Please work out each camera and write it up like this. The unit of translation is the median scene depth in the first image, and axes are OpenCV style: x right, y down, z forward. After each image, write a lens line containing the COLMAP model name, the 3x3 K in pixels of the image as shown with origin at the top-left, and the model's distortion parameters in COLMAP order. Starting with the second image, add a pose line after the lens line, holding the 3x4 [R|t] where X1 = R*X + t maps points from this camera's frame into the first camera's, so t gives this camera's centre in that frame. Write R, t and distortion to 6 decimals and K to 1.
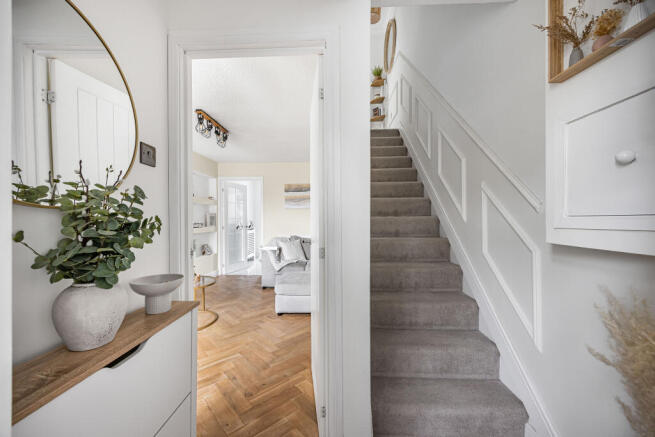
lens RADIAL K [[251.2, 0, 327.5], [0, 251.2, 218.5], [0, 0, 1]] dist [-0.000158, 0.000011]
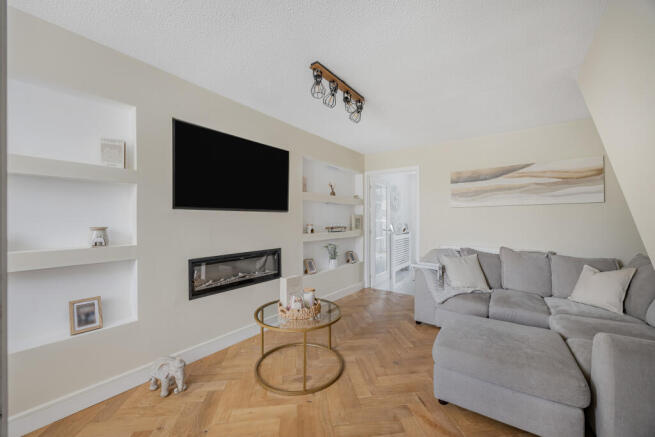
lens RADIAL K [[251.2, 0, 327.5], [0, 251.2, 218.5], [0, 0, 1]] dist [-0.000158, 0.000011]
pose [[0.814488, 0.003183, -0.580172, -0.053323], [-0.004431, 0.999990, -0.000734, -0.008287], [0.580164, 0.003169, 0.814494, 0.279698]]
